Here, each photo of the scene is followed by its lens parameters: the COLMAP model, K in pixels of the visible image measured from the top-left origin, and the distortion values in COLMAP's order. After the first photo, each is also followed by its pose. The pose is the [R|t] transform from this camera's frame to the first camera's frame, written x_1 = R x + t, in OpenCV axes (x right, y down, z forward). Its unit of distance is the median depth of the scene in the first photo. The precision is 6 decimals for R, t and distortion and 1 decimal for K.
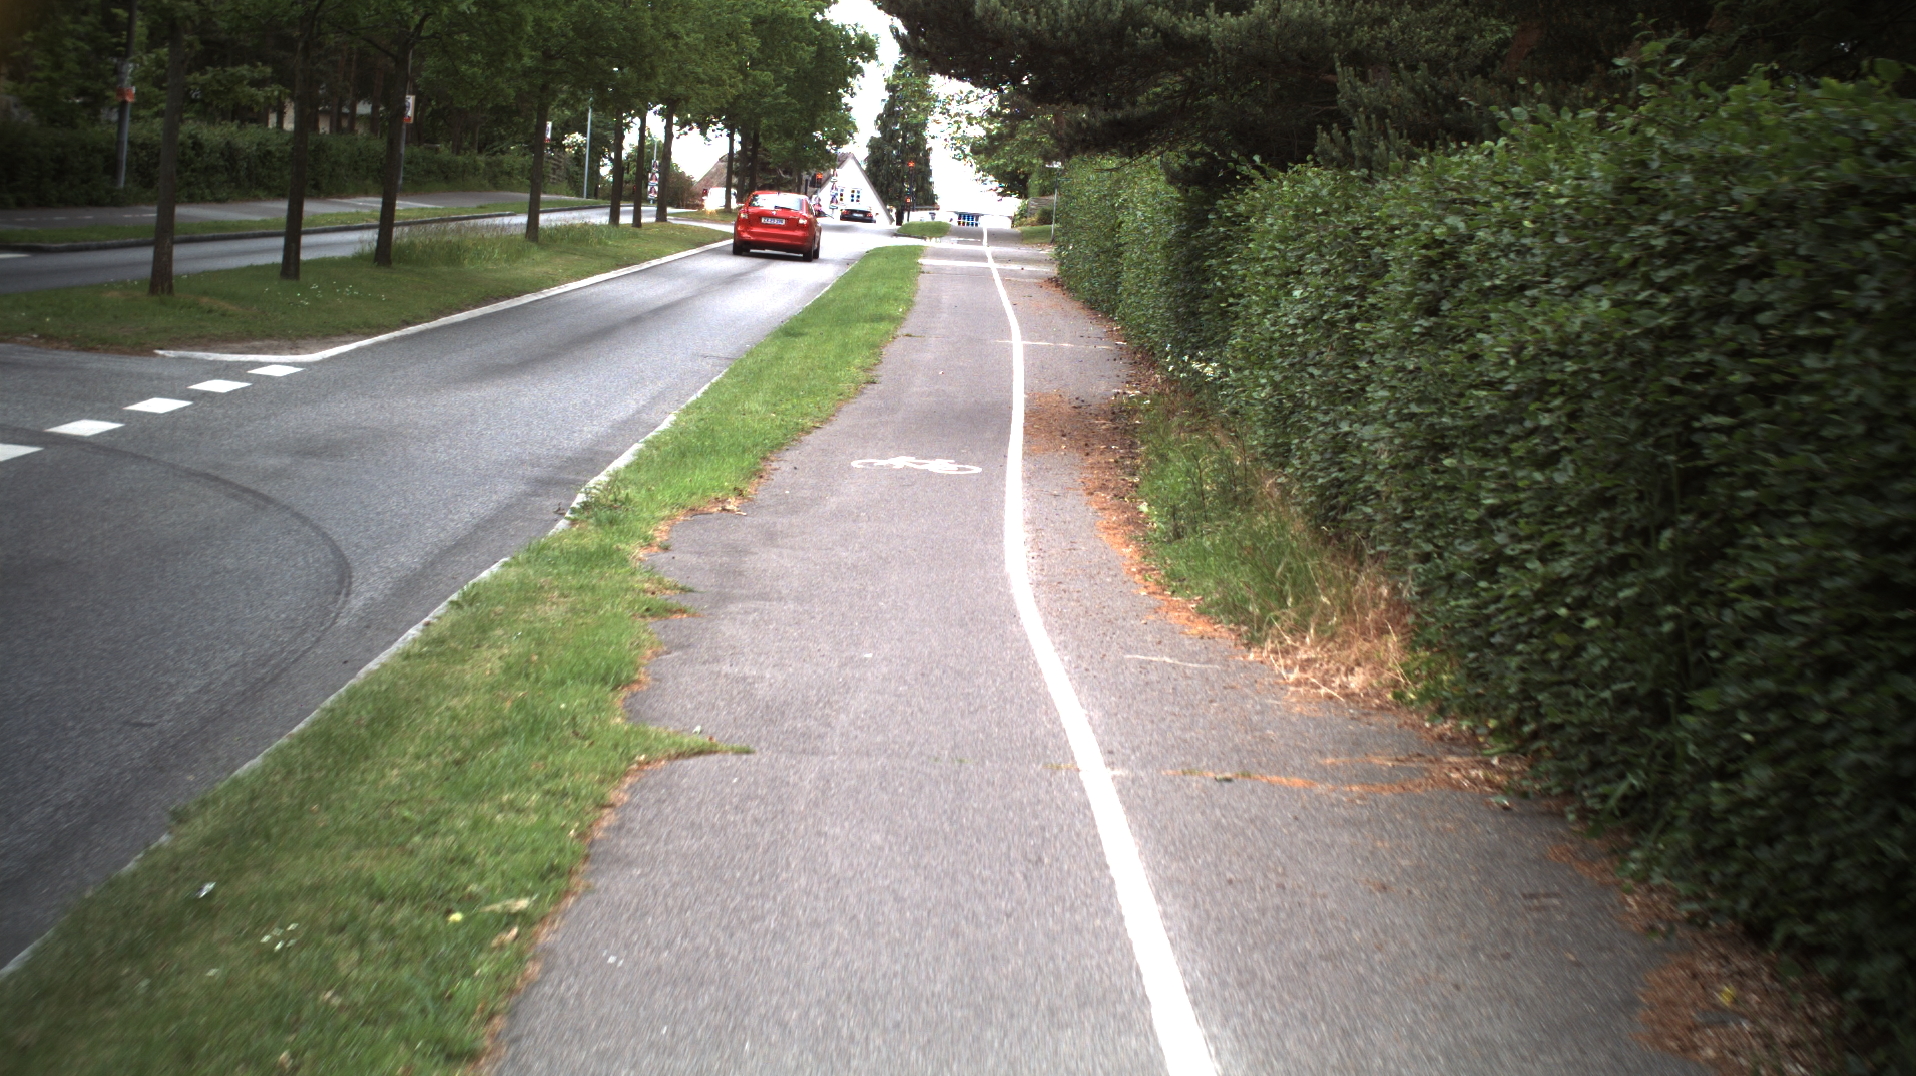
lens RADIAL K [[3603.4, 0, 954.0], [0, 3603.4, 526.8], [0, 0, 1]] dist [-0.269265, 0.000000]
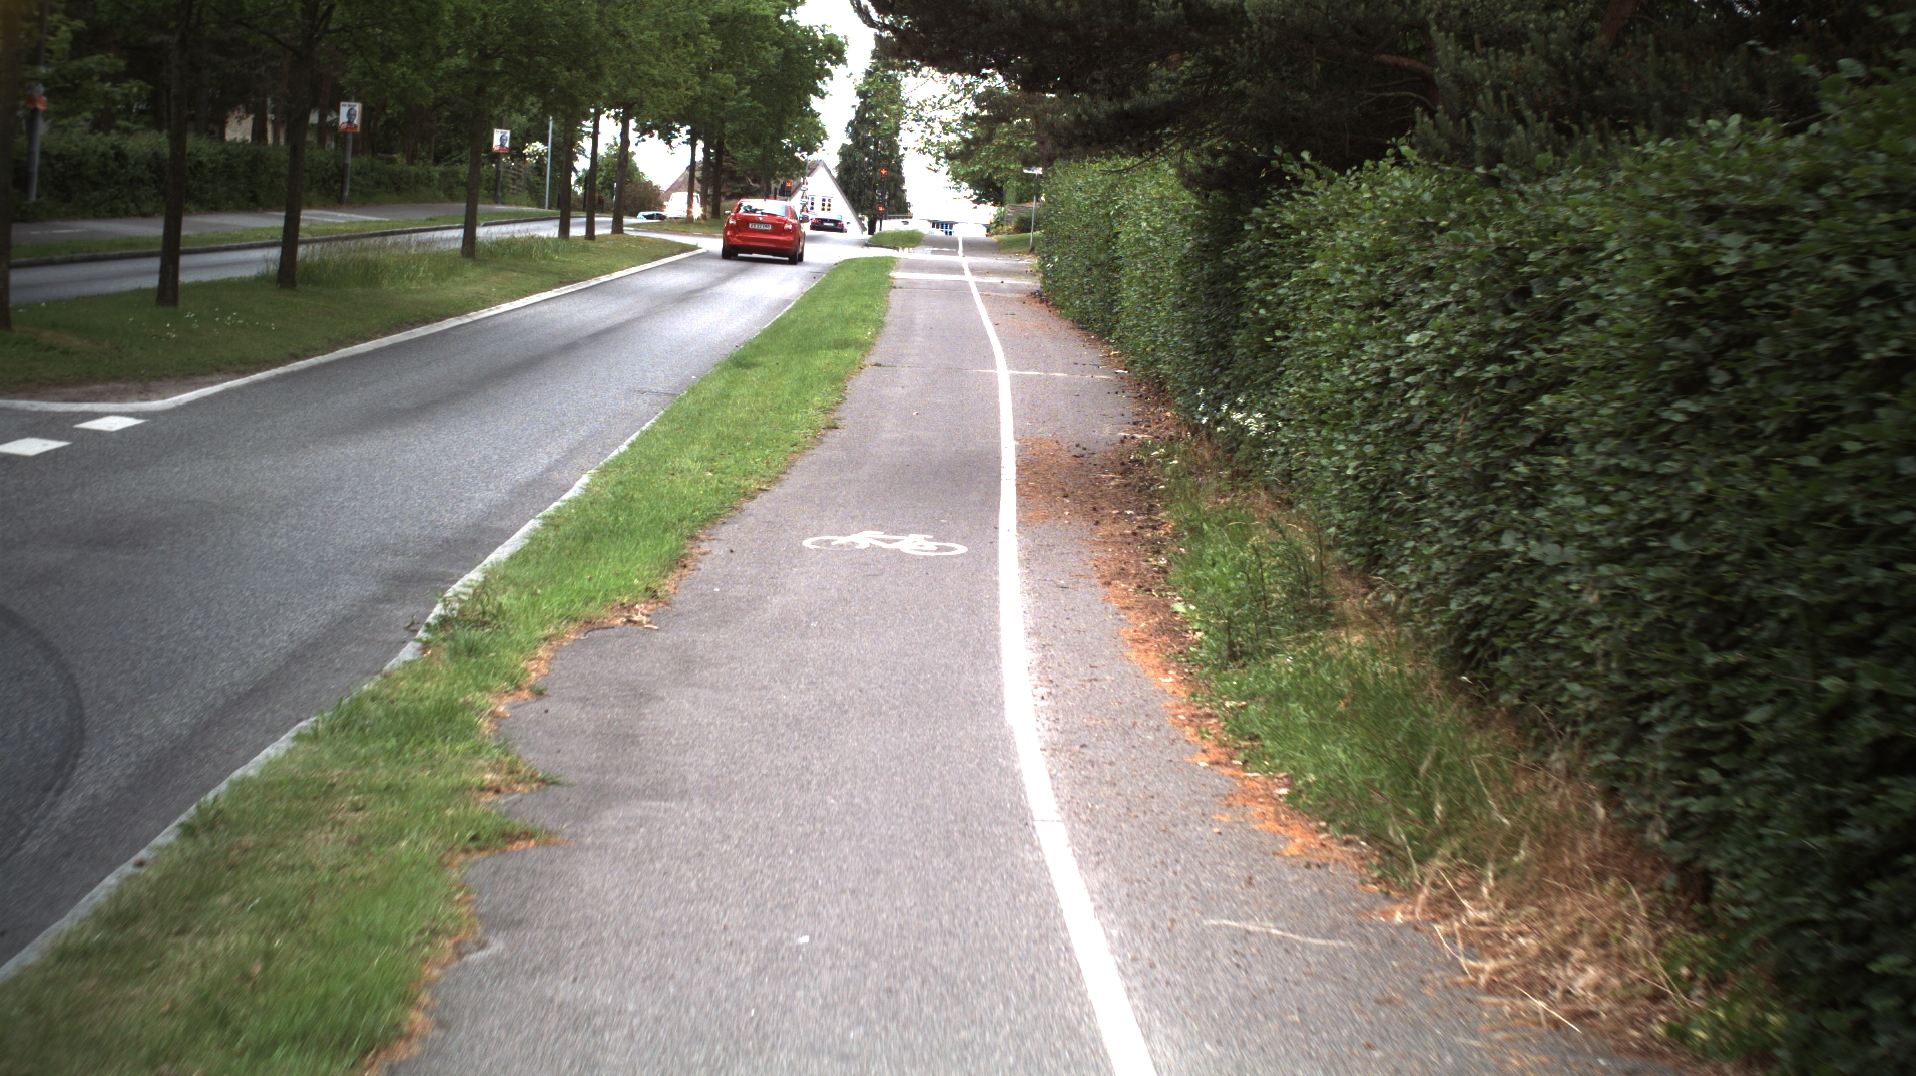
lens RADIAL K [[3603.4, 0, 964.0], [0, 3603.4, 533.1], [0, 0, 1]] dist [-0.269265, 0.000000]
pose [[0.999924, -0.007800, 0.009555, -0.000482], [0.007803, 0.999970, -0.000303, -0.015445], [-0.009552, 0.000377, 0.999954, 0.165740]]
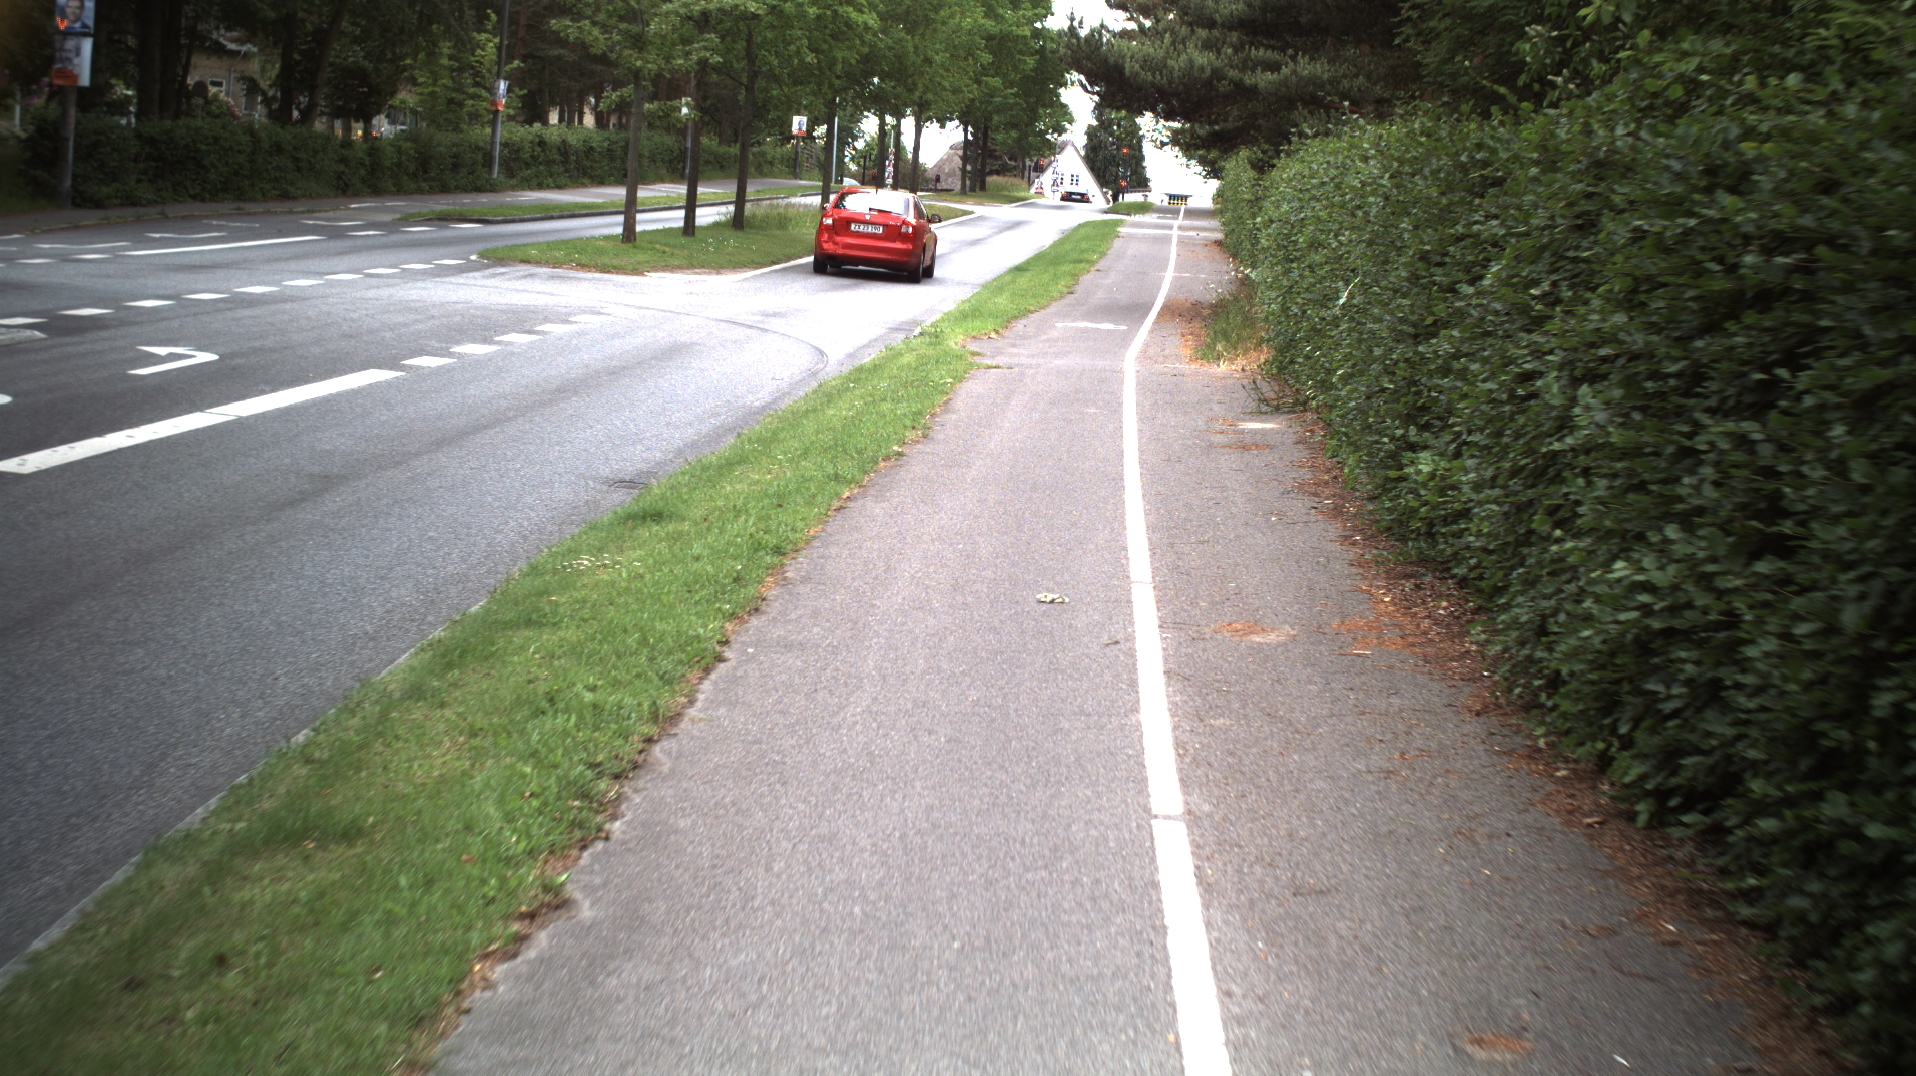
lens RADIAL K [[3603.4, 0, 961.1], [0, 3603.4, 542.4], [0, 0, 1]] dist [-0.269265, 0.000000]
pose [[0.998136, -0.005723, -0.060763, 0.027151], [0.006254, 0.999944, 0.008558, 0.061763], [0.060711, -0.008922, 0.998116, -0.663451]]
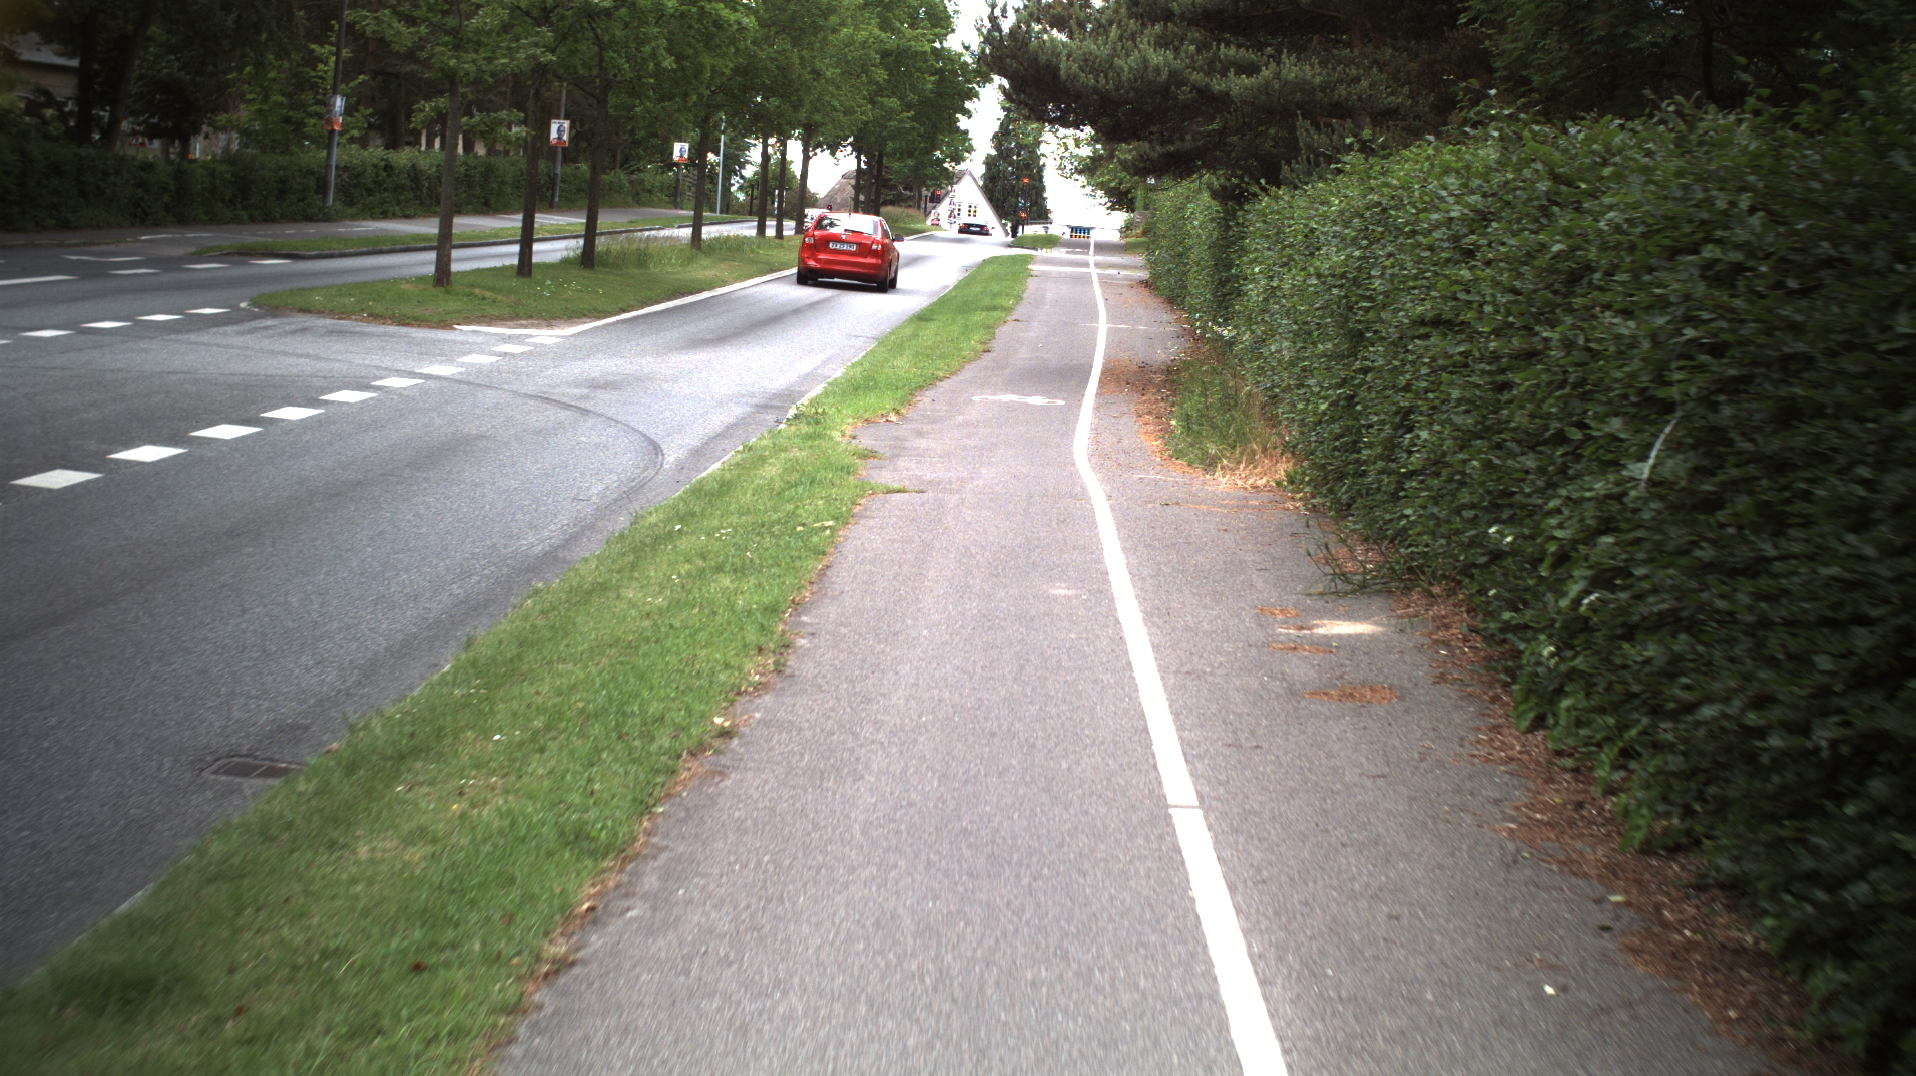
lens RADIAL K [[3603.4, 0, 953.6], [0, 3603.4, 537.2], [0, 0, 1]] dist [-0.269265, 0.000000]
pose [[0.999460, -0.002636, -0.032755, 0.008199], [0.002596, 0.999996, -0.001286, 0.031173], [0.032758, 0.001200, 0.999463, -0.332861]]
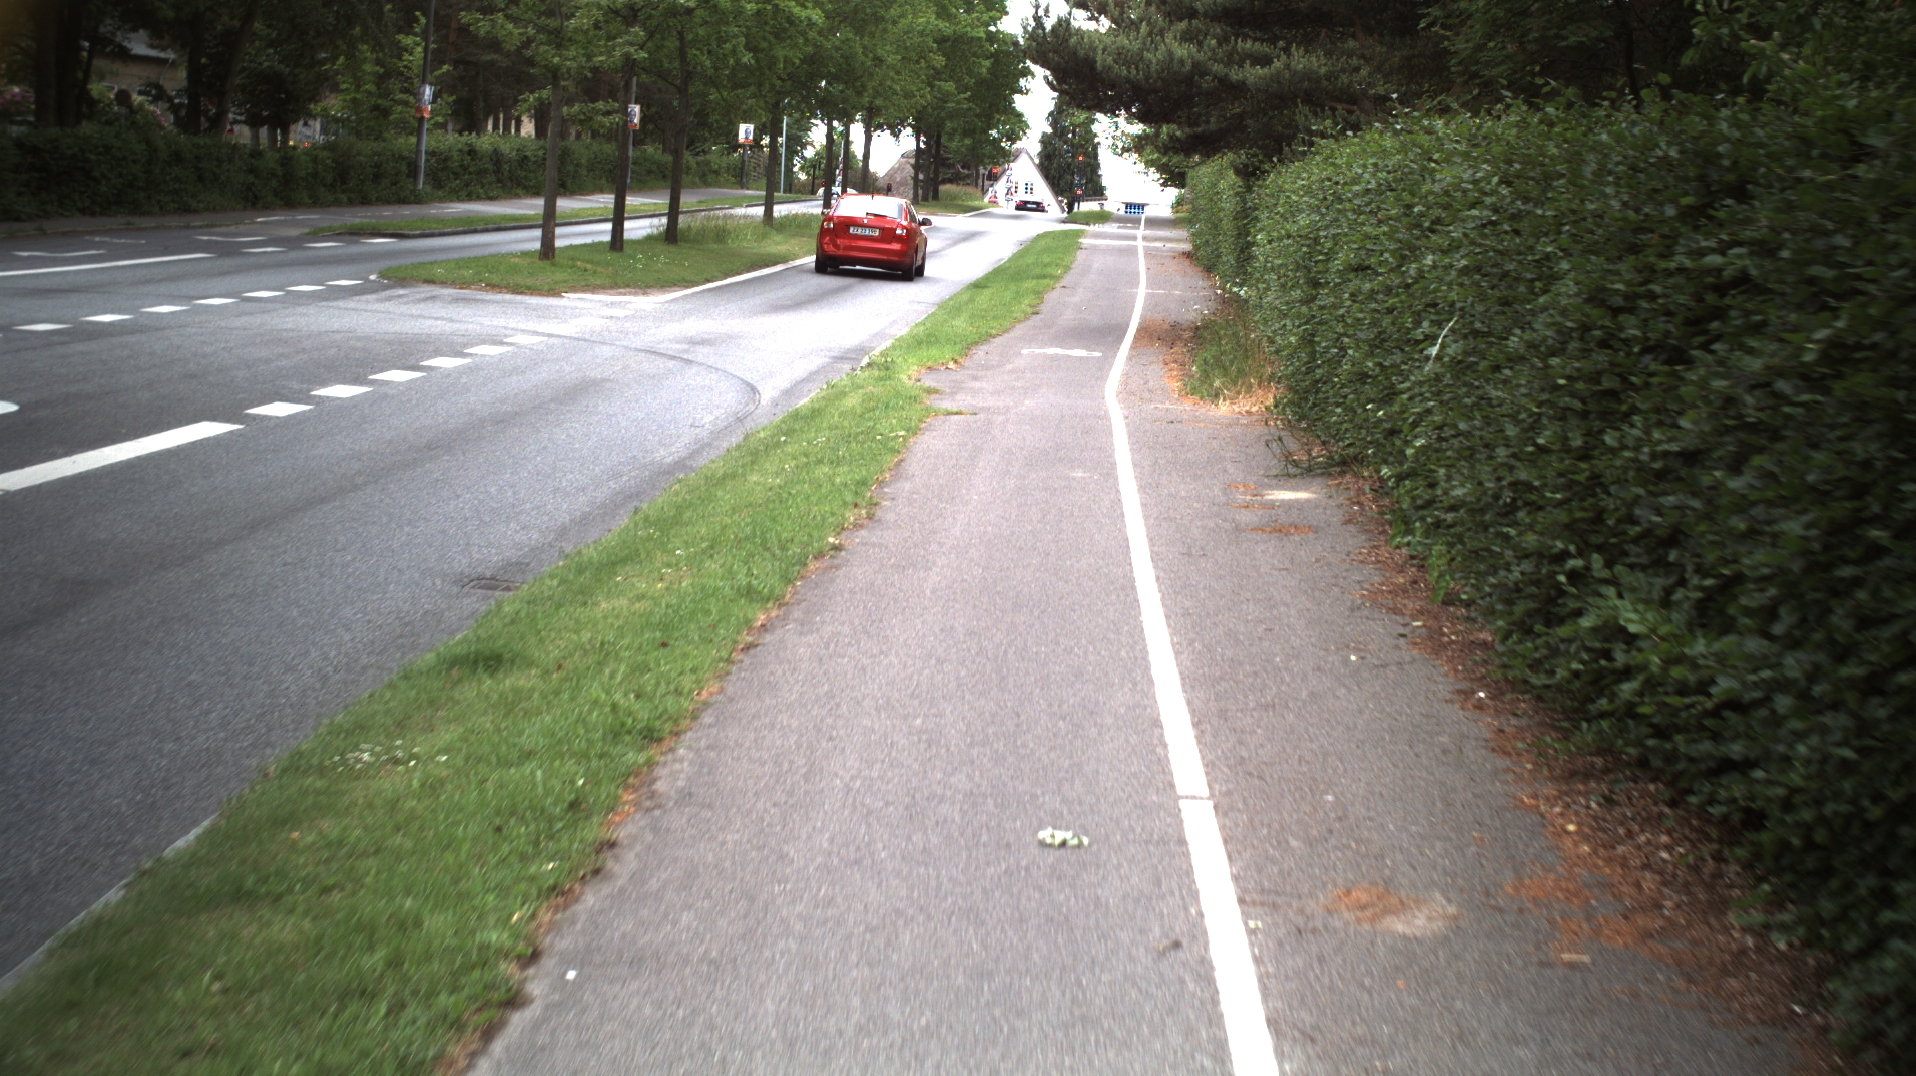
lens RADIAL K [[3603.4, 0, 952.5], [0, 3603.4, 538.6], [0, 0, 1]] dist [-0.269265, 0.000000]
pose [[0.998685, -0.010605, -0.050165, 0.016781], [0.010874, 0.999928, 0.005101, 0.046644], [0.050108, -0.005640, 0.998728, -0.498051]]
